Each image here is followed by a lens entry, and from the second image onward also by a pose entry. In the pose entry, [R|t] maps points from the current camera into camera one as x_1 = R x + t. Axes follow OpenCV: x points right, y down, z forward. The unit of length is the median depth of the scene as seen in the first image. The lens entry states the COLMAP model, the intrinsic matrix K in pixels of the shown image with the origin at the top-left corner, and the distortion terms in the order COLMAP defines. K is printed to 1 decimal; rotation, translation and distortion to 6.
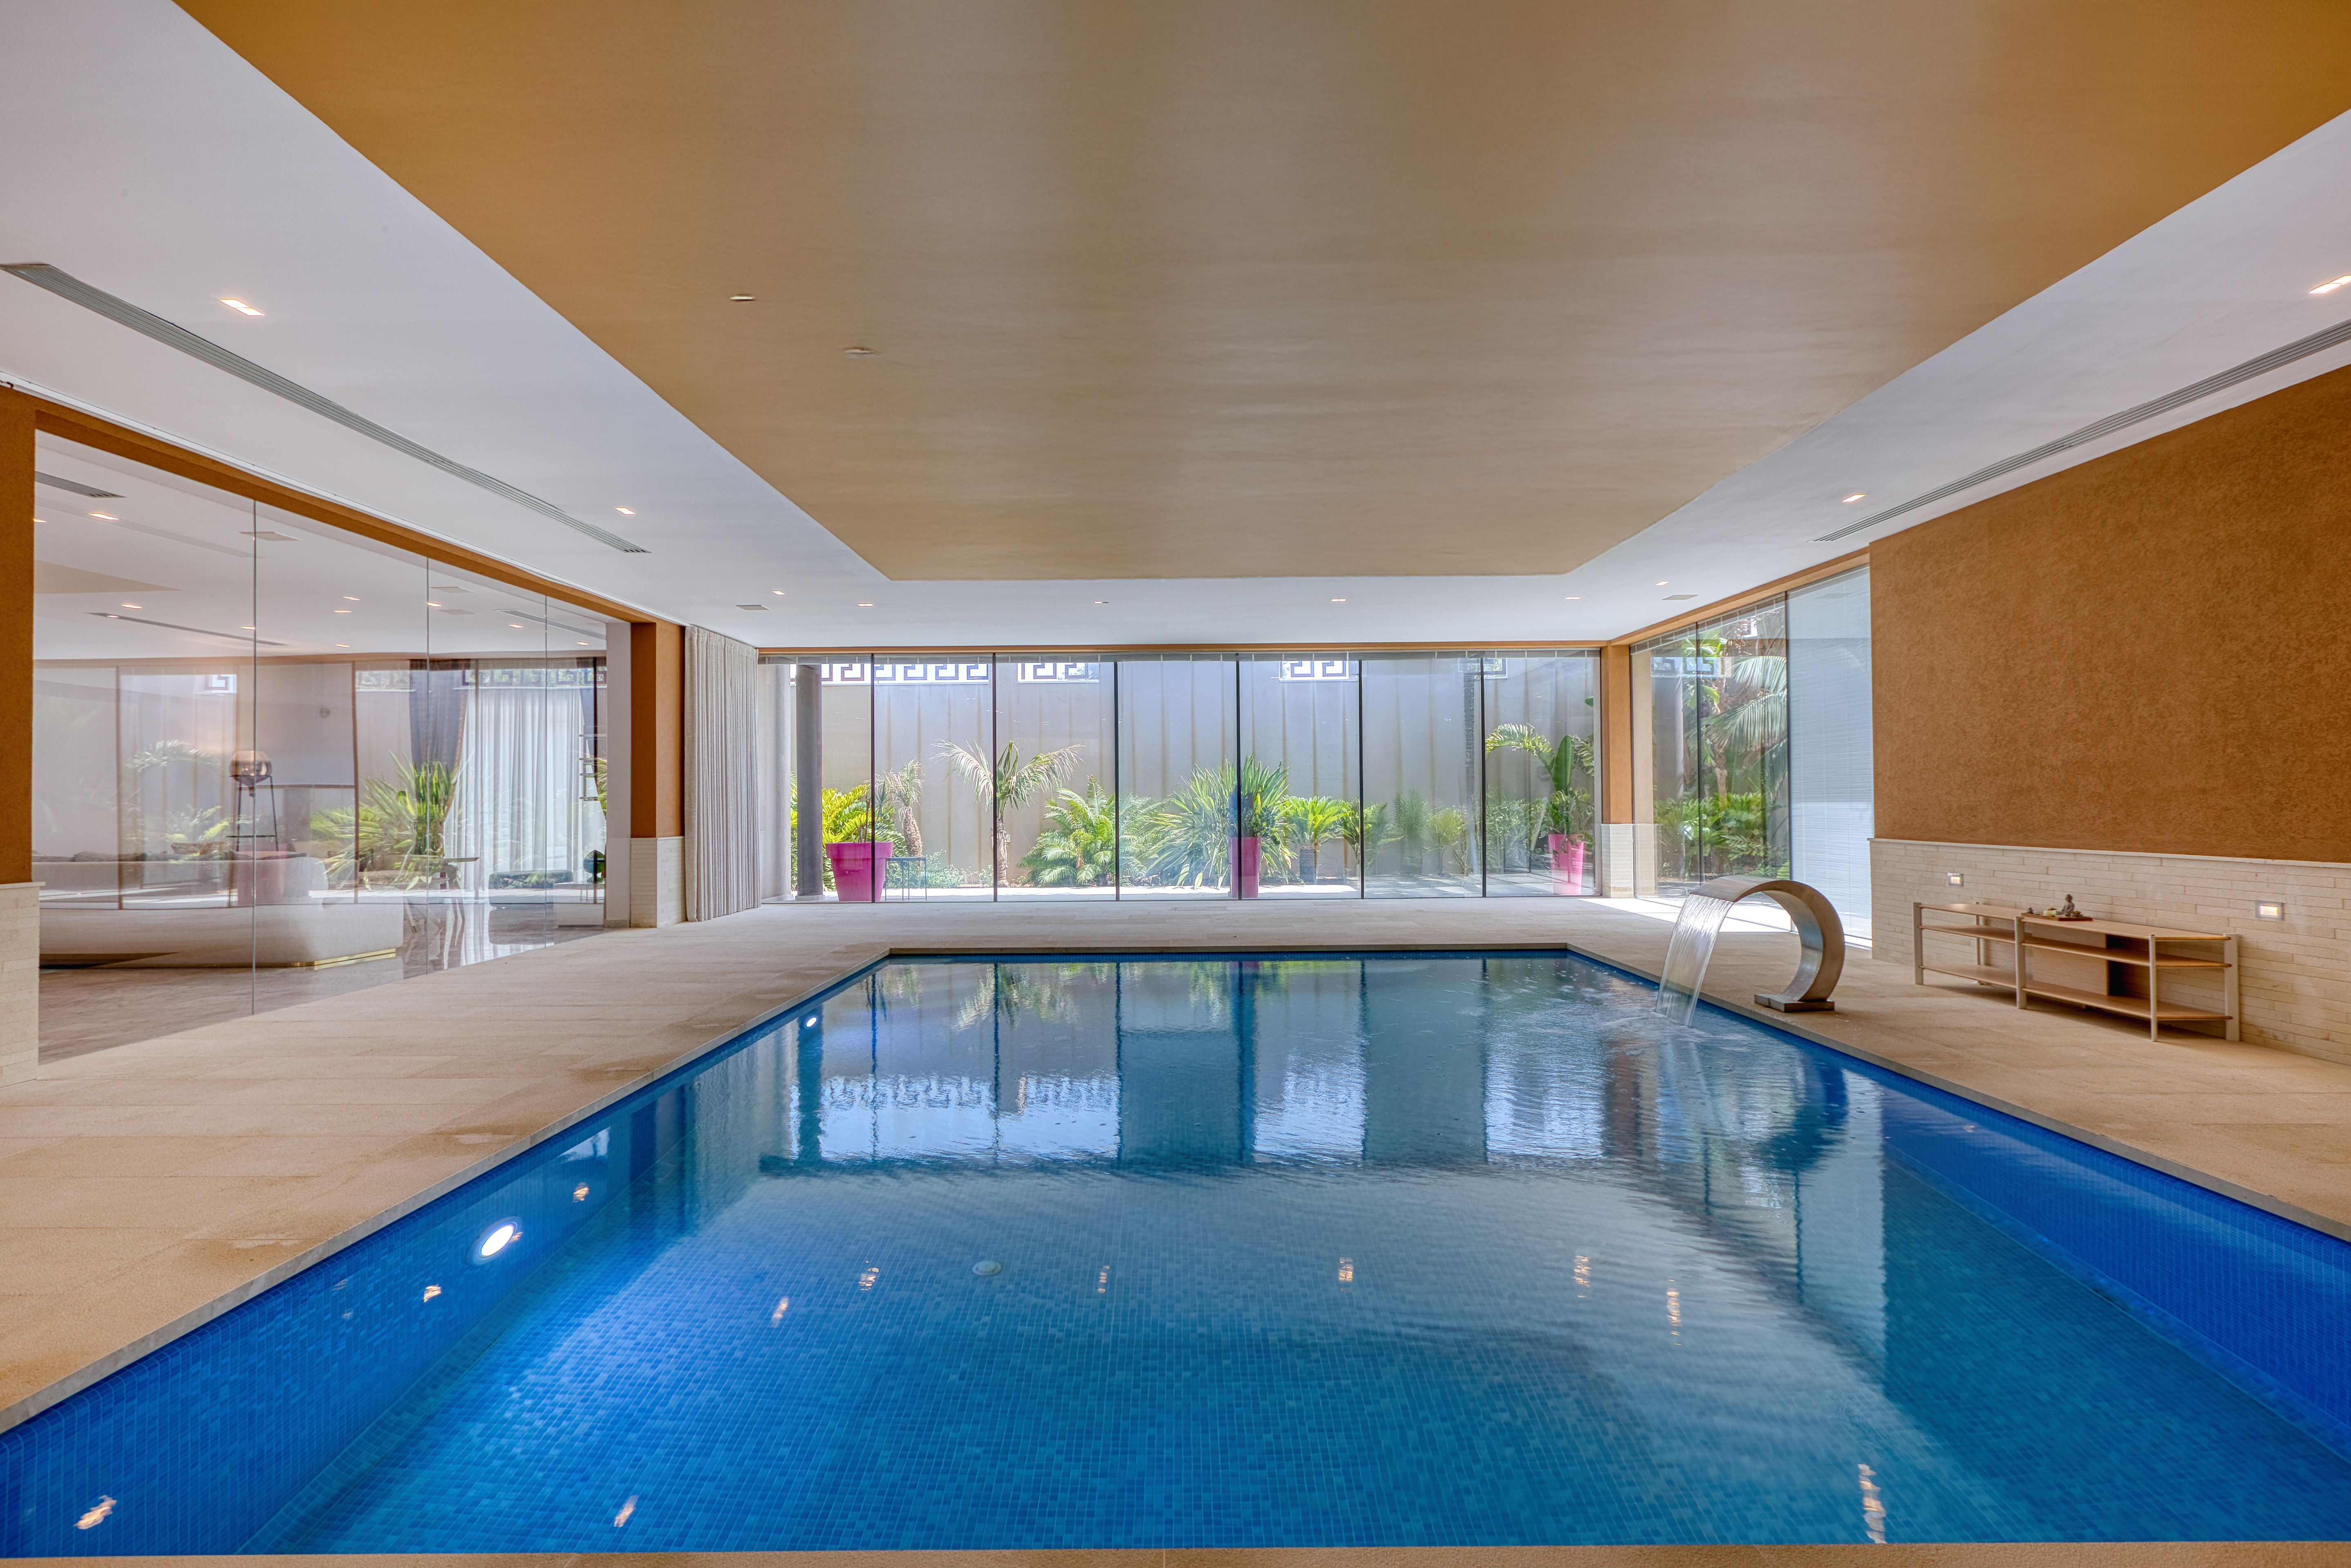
lens RADIAL K [[1091.5, 0, 1169.2], [0, 1091.5, 789.6], [0, 0, 1]] dist [0.001690, 0.000070]
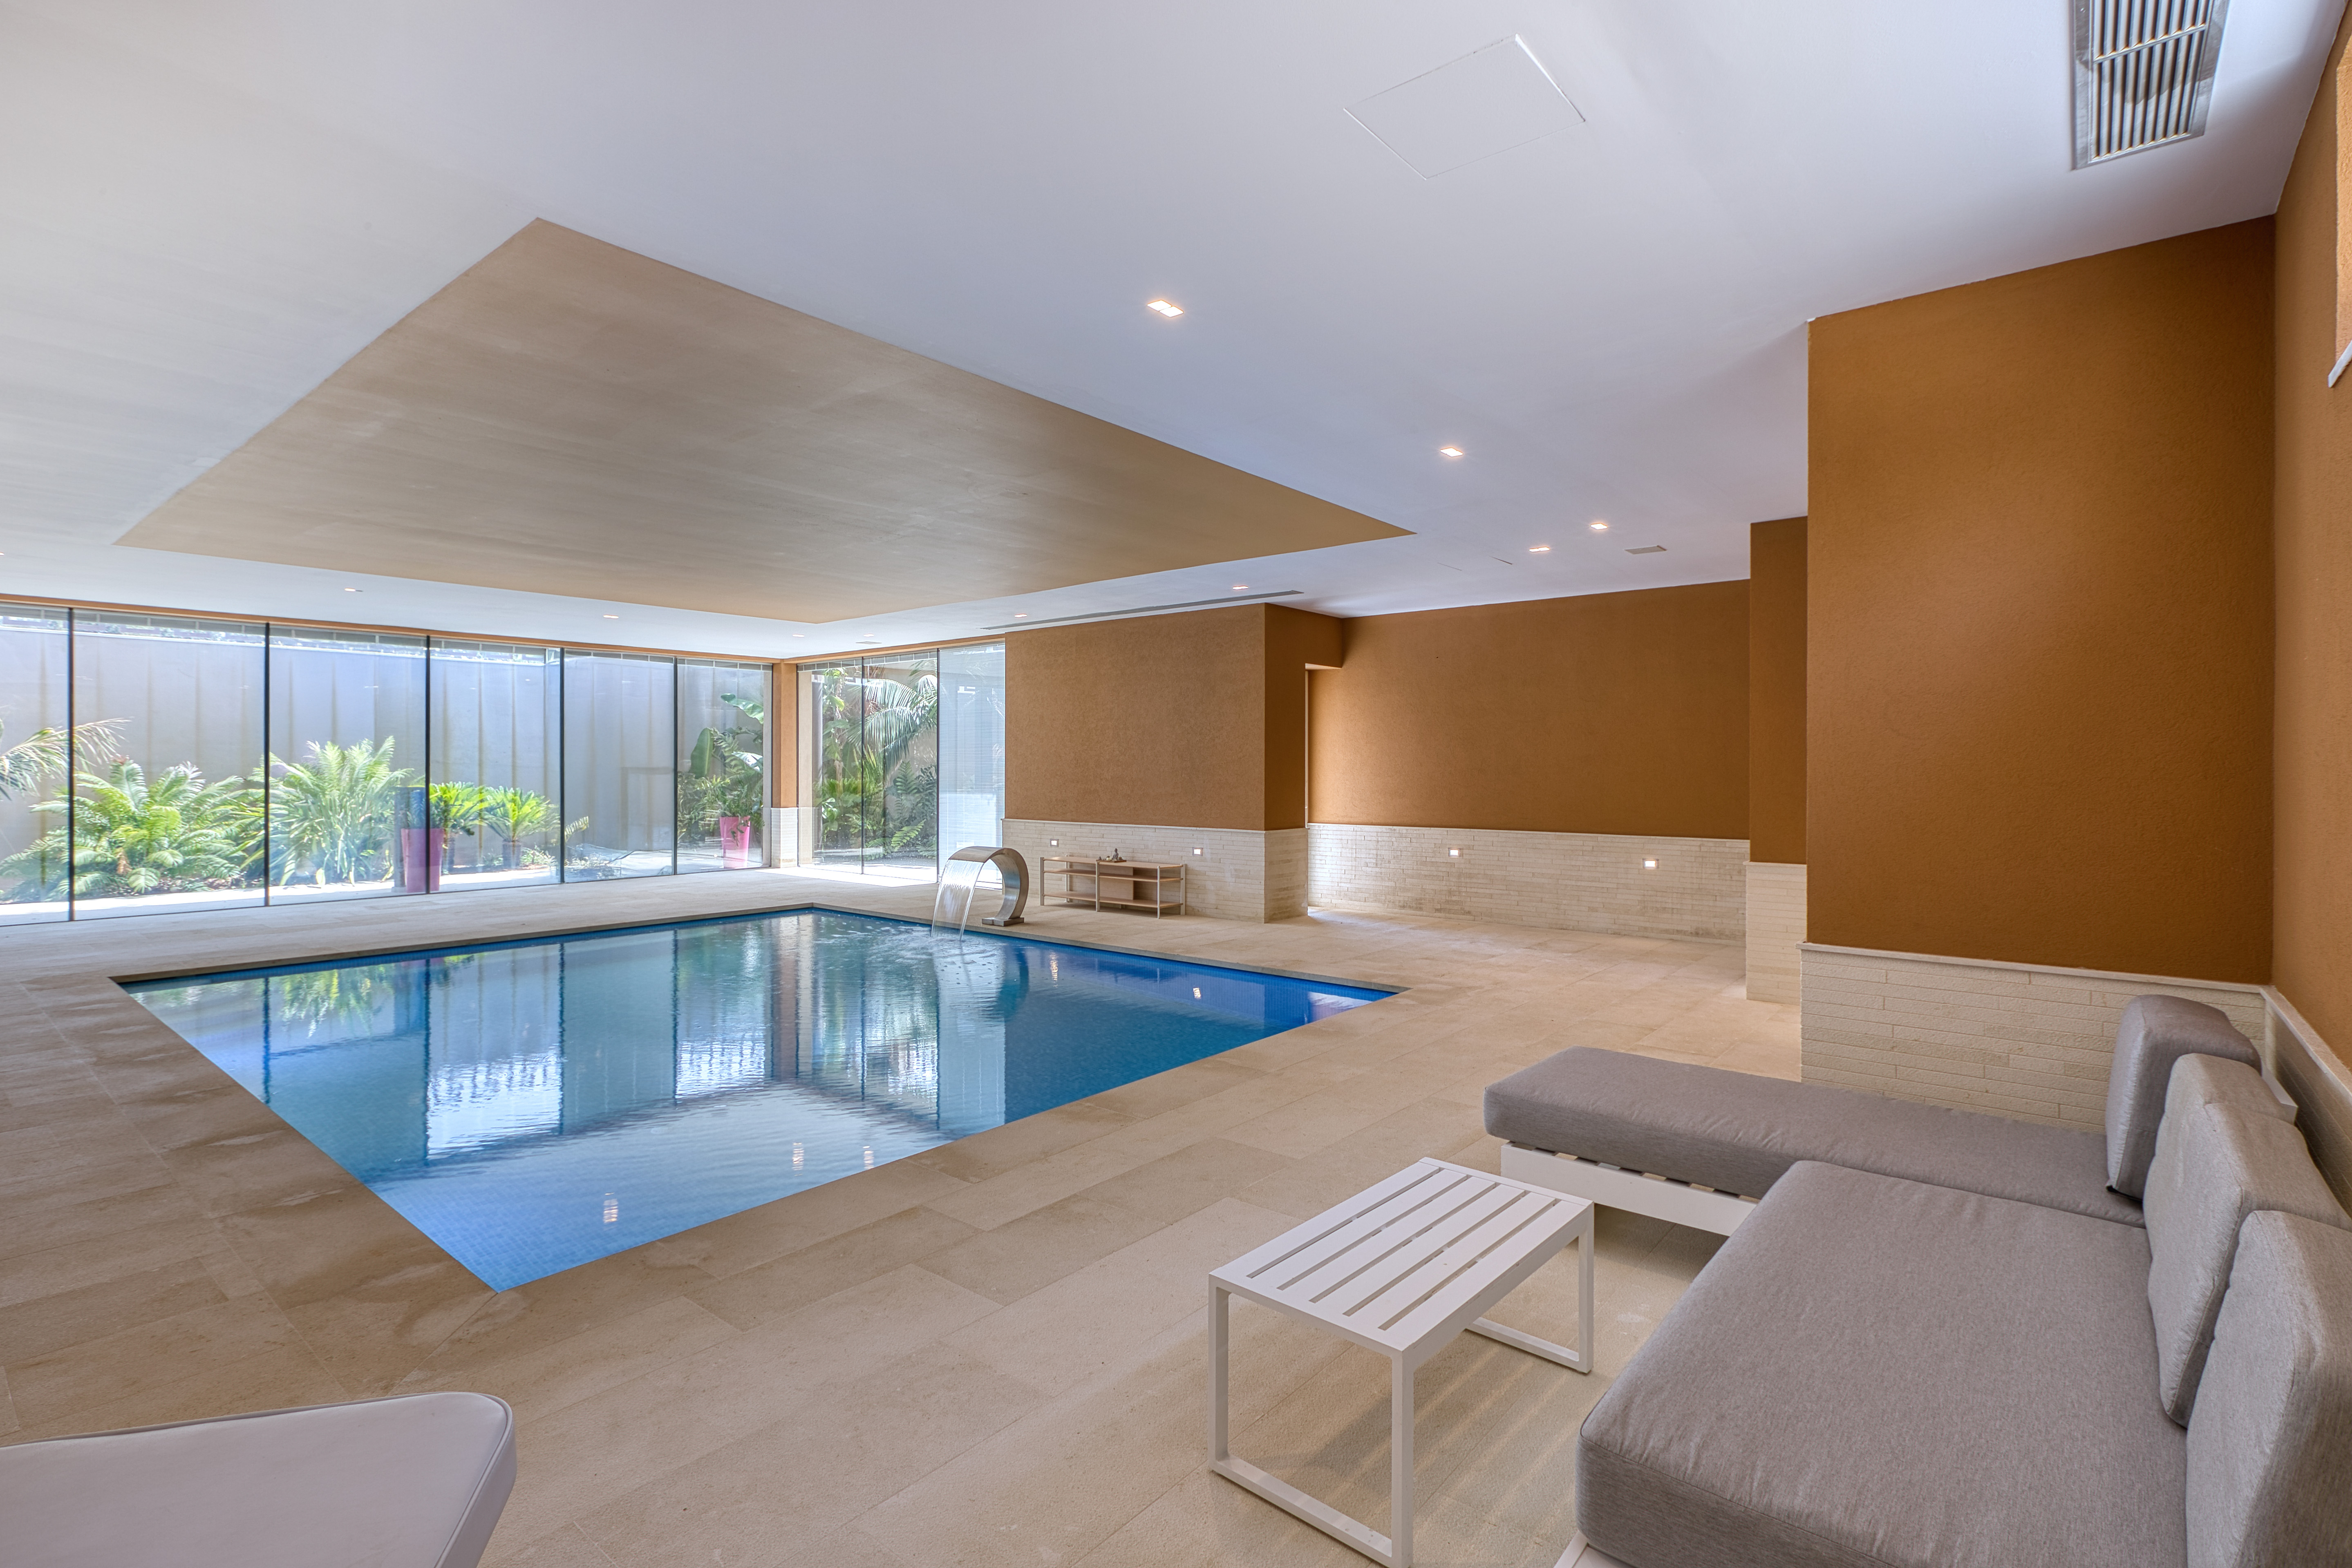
lens RADIAL K [[1098.6, 0, 1173.5], [0, 1098.6, 773.9], [0, 0, 1]] dist [0.000071, -0.000169]
pose [[0.636270, 0.003374, 0.771459, -0.301268], [-0.014279, 0.999871, 0.007403, -0.024754], [-0.771334, -0.015726, 0.636236, -0.144877]]
